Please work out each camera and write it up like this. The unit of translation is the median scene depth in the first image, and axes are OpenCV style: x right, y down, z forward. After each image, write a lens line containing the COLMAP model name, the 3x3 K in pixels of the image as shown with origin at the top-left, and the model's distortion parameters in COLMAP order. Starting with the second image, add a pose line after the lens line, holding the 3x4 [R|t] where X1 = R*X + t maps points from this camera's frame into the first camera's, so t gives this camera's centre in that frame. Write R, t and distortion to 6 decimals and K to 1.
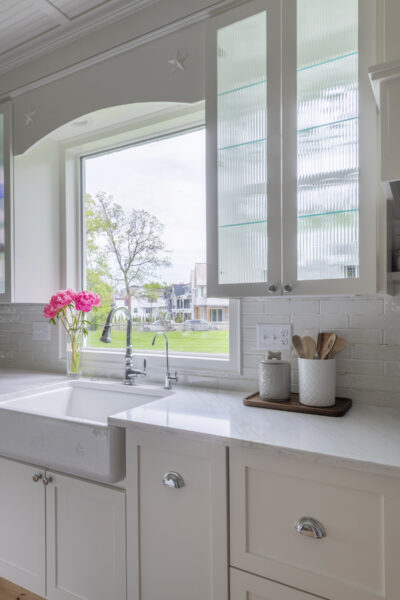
lens RADIAL K [[403.2, 0, 198.8], [0, 403.2, 296.9], [0, 0, 1]] dist [0.004718, -0.001680]
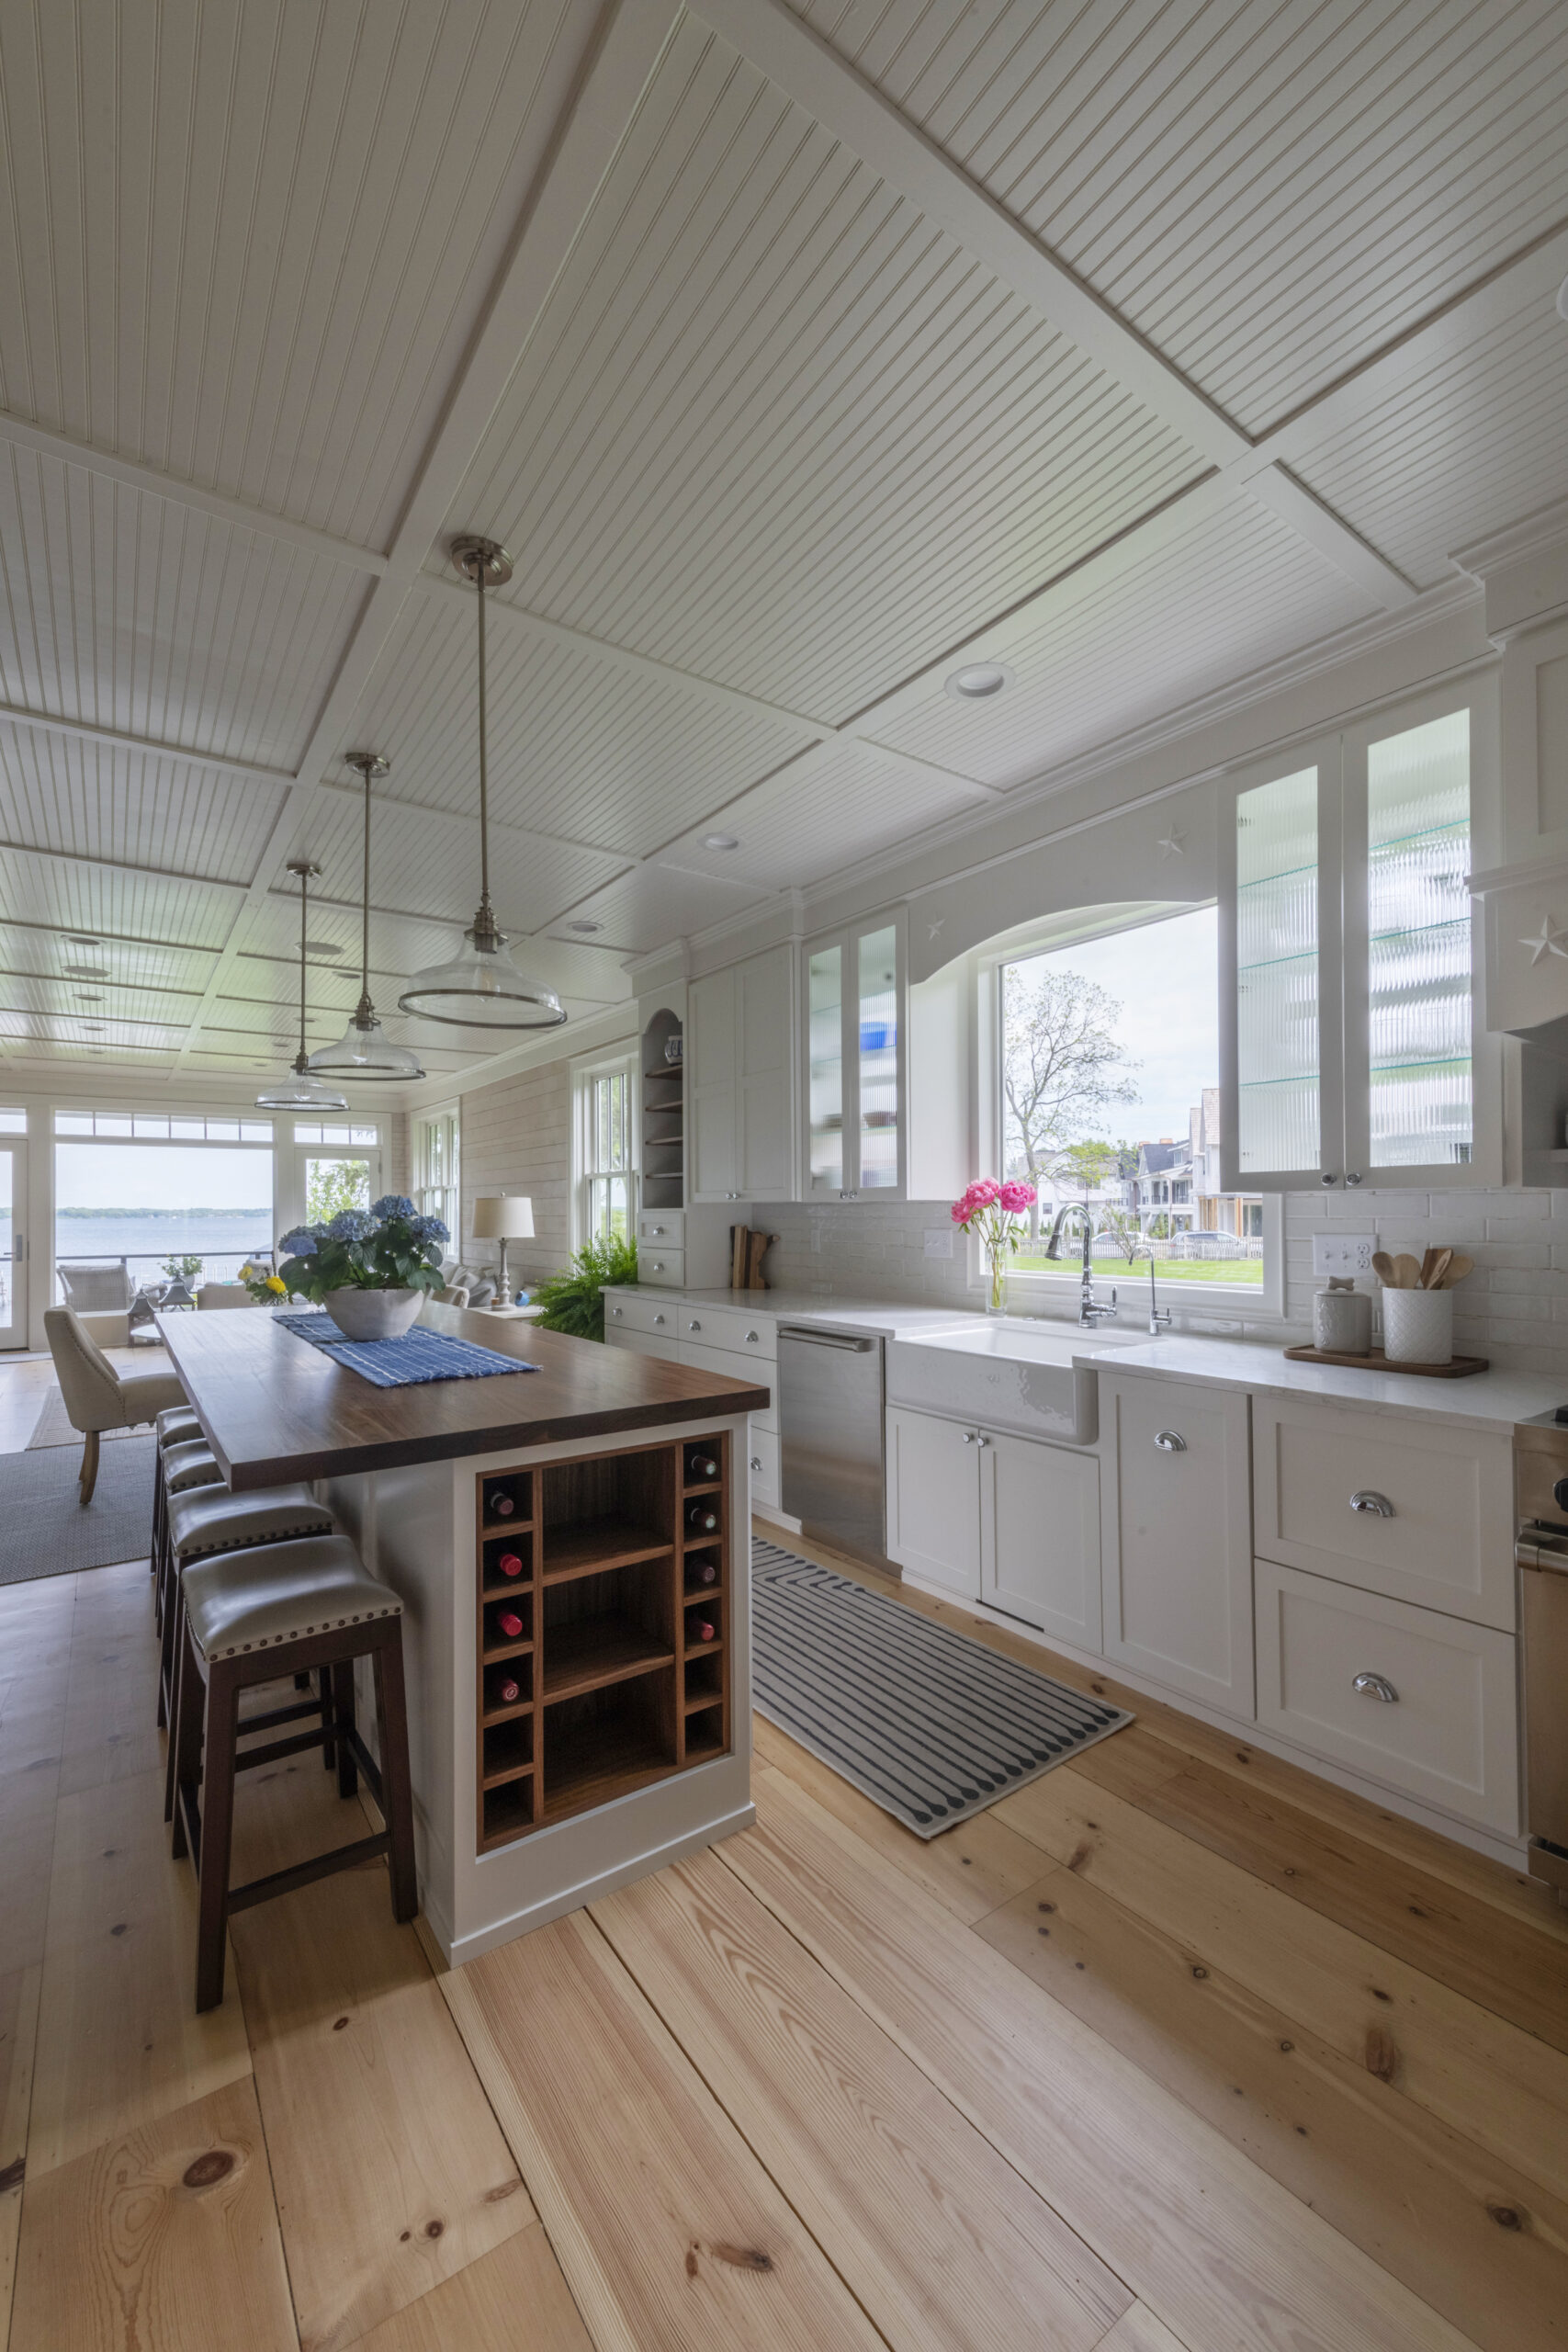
lens RADIAL K [[926.9, 0, 781.2], [0, 926.9, 1205.6], [0, 0, 1]] dist [0.001192, -0.000010]
pose [[0.906548, -0.002948, -0.422092, 0.006019], [0.015702, 0.999519, 0.026744, -0.023044], [0.421810, -0.030872, 0.906158, -0.548389]]
